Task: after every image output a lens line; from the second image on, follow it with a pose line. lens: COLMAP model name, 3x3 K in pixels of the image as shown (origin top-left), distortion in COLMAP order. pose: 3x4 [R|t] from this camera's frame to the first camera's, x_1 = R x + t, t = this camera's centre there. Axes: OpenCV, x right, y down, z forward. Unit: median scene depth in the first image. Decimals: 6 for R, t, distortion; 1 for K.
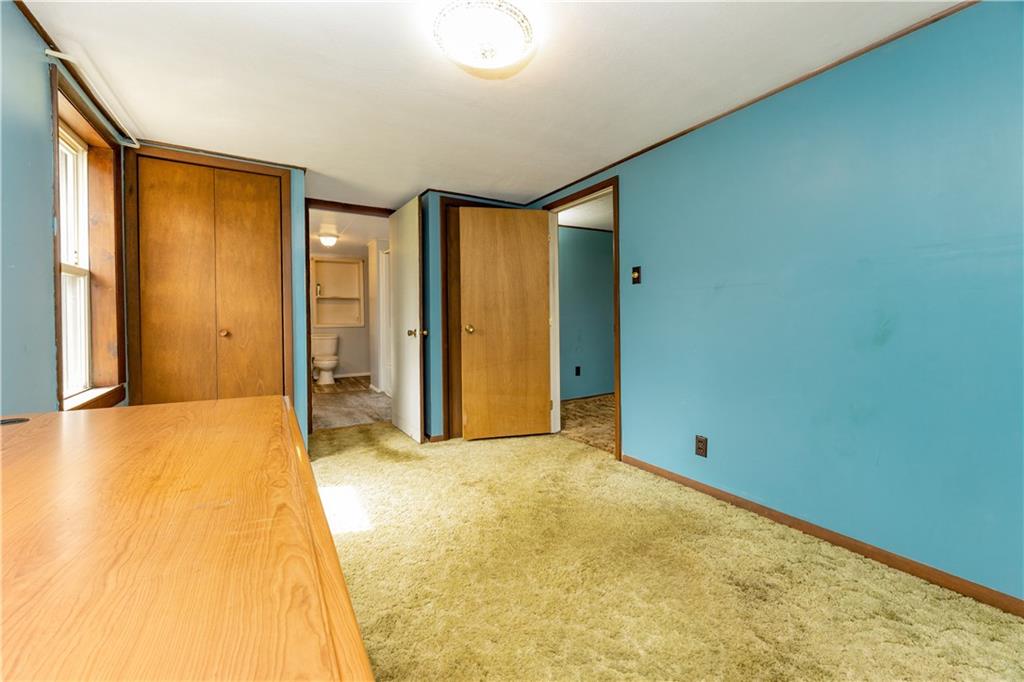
lens RADIAL K [[395.2, 0, 507.1], [0, 395.2, 319.8], [0, 0, 1]] dist [0.003034, -0.000094]
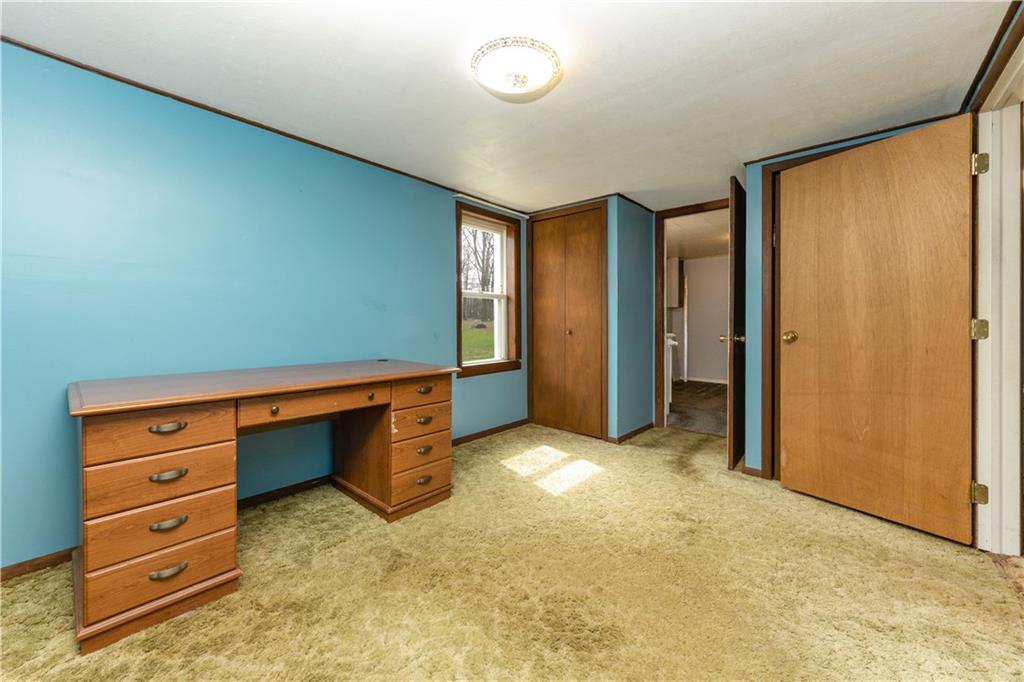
lens RADIAL K [[395.2, 0, 513.0], [0, 395.2, 333.0], [0, 0, 1]] dist [0.003034, -0.000094]
pose [[0.312477, 0.028408, -0.949500, 0.514777], [-0.011100, 0.999594, 0.026254, 0.002483], [0.949860, 0.002336, 0.312665, 0.344913]]
